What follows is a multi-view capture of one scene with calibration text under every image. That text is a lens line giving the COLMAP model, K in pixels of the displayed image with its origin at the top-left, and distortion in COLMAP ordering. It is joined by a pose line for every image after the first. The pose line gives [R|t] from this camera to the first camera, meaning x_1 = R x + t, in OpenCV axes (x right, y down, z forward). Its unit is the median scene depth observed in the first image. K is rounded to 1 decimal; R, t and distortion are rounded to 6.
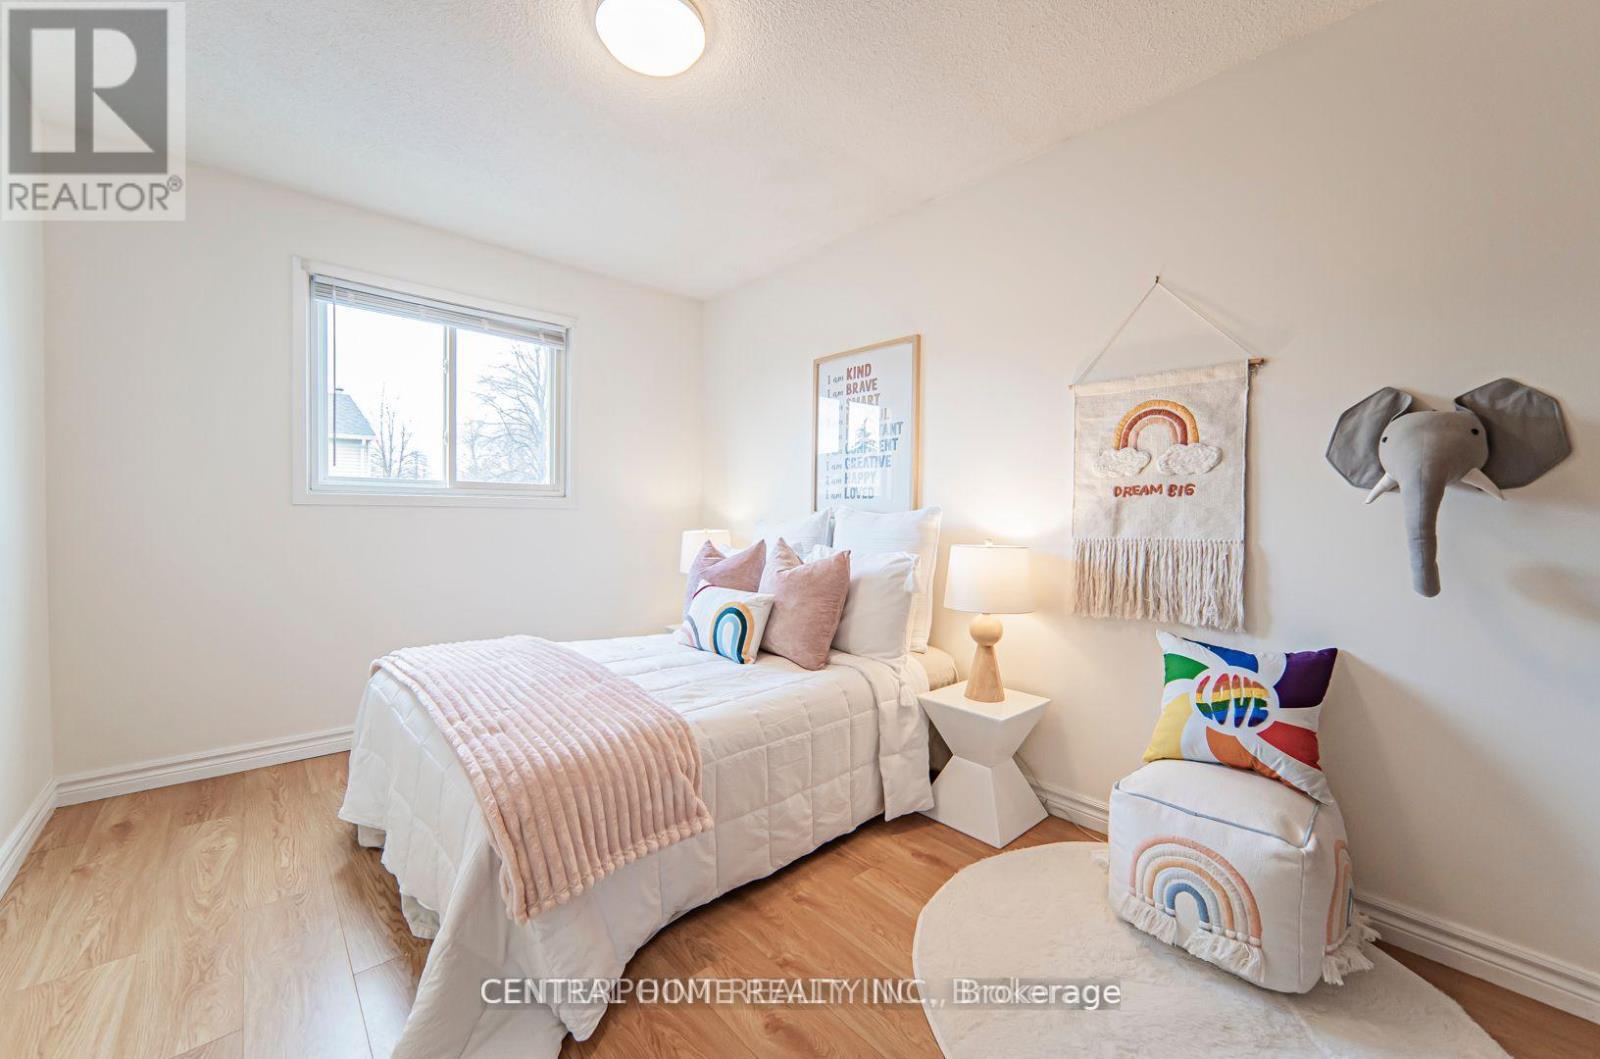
lens RADIAL K [[614.5, 0, 800.7], [0, 614.5, 528.2], [0, 0, 1]] dist [-0.000100, 0.000050]
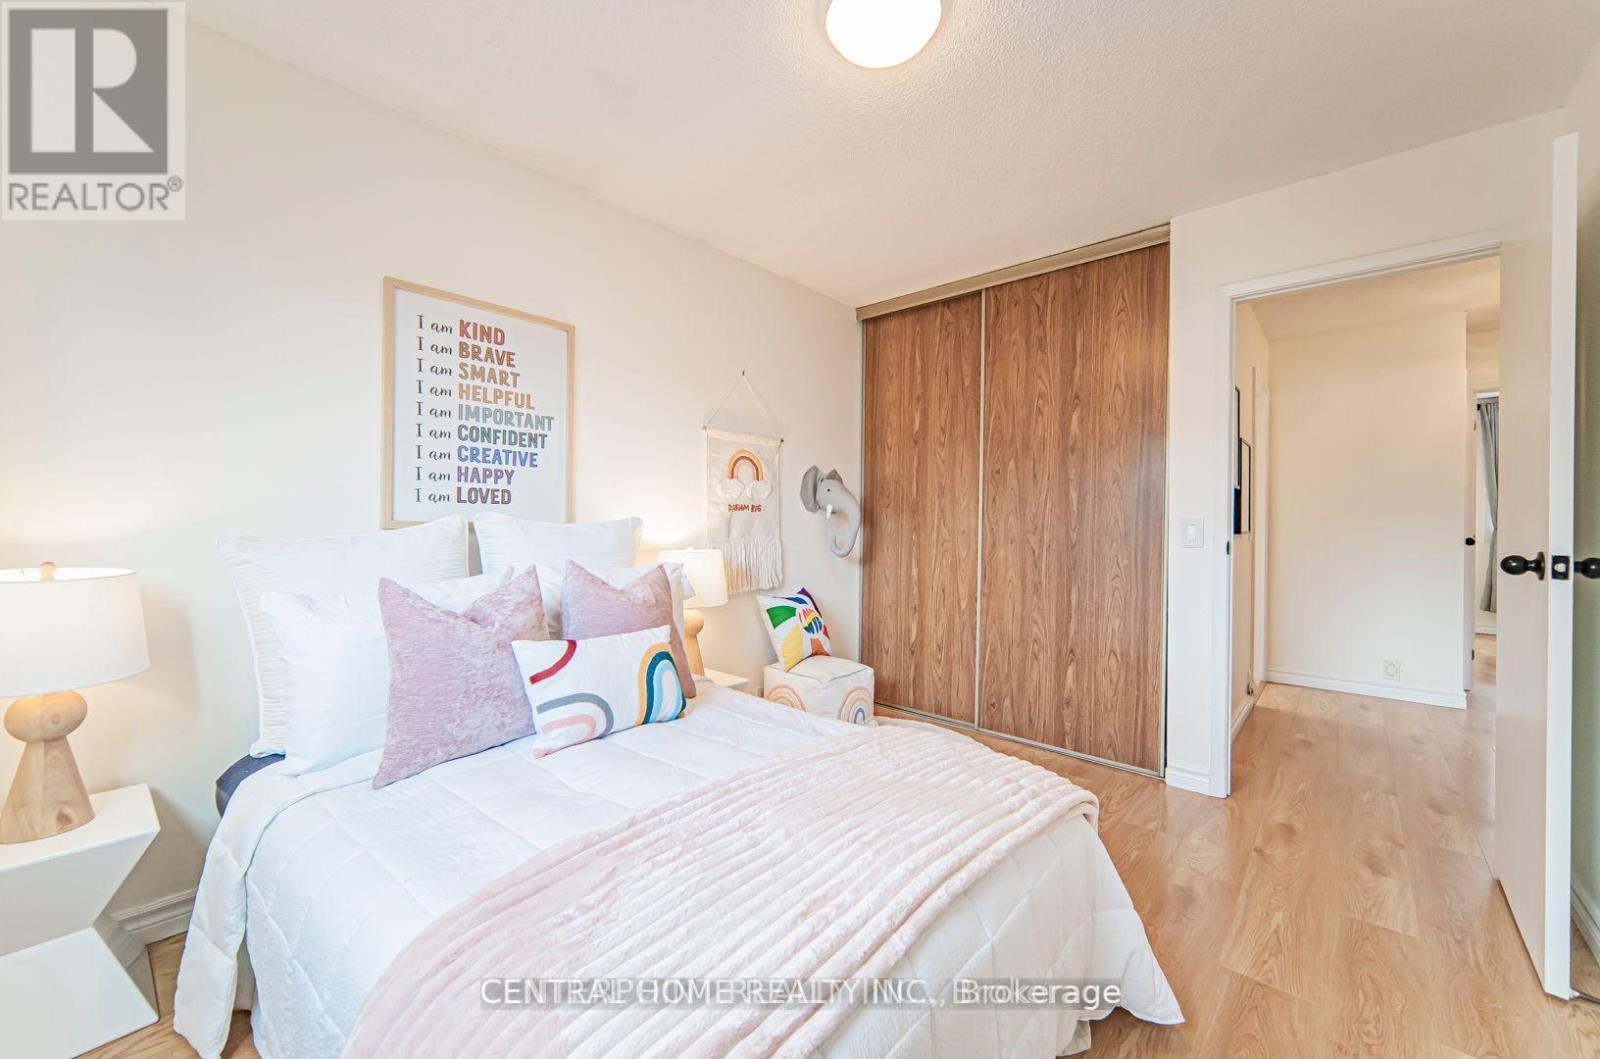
lens RADIAL K [[614.5, 0, 801.3], [0, 614.5, 520.7], [0, 0, 1]] dist [-0.000100, 0.000050]
pose [[-0.093242, -0.013162, 0.995556, -0.741328], [0.011291, 0.999834, 0.014276, -0.036645], [-0.995579, 0.012572, -0.093078, 0.746758]]
